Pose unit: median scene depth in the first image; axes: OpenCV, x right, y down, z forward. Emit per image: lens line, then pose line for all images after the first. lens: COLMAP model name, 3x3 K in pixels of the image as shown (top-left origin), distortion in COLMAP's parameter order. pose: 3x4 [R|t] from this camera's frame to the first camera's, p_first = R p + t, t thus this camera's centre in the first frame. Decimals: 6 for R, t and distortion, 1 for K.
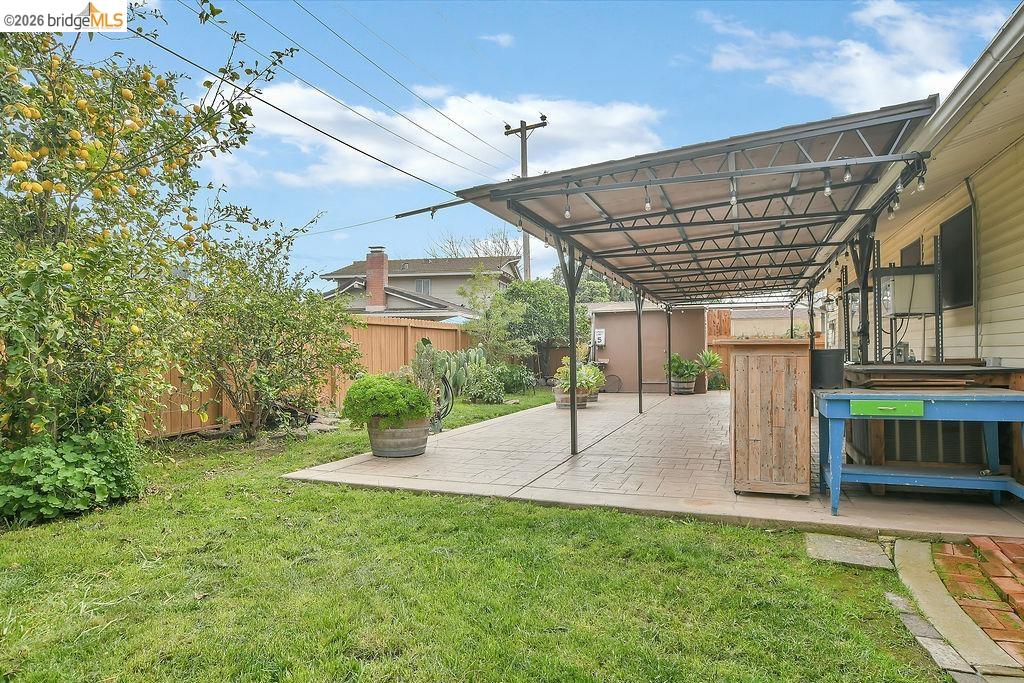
lens RADIAL K [[546.8, 0, 516.3], [0, 546.8, 340.2], [0, 0, 1]] dist [-0.021450, 0.003354]
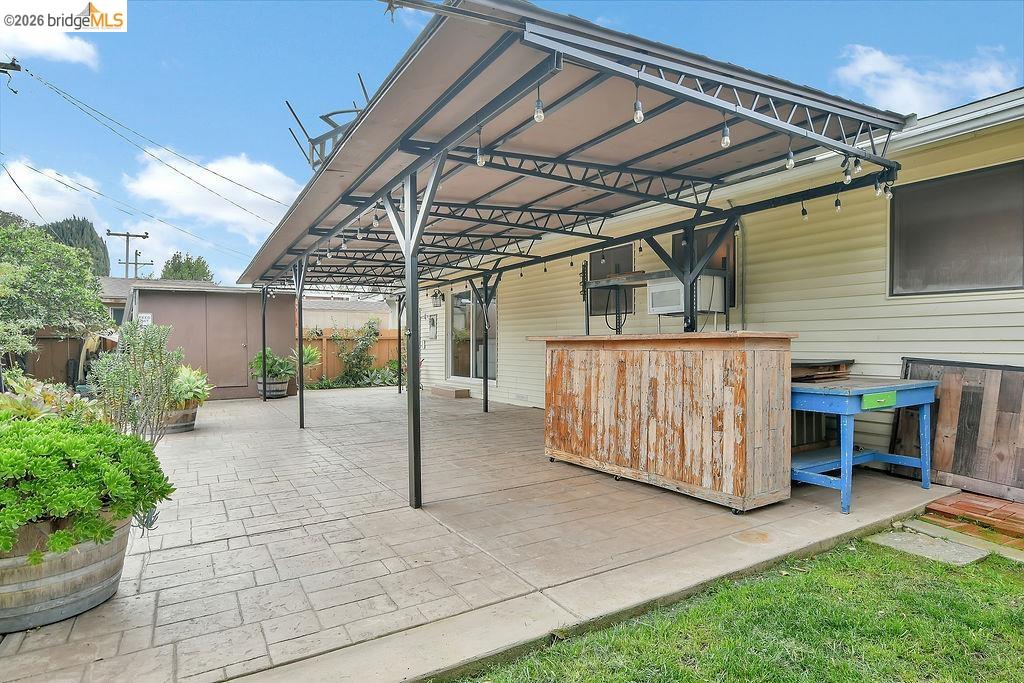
lens RADIAL K [[546.8, 0, 512.1], [0, 546.8, 350.0], [0, 0, 1]] dist [-0.021450, 0.003354]
pose [[0.593230, -0.003945, 0.805023, -0.419977], [-0.017997, 0.999673, 0.018160, 0.016979], [-0.804832, -0.025261, 0.592965, 0.699364]]
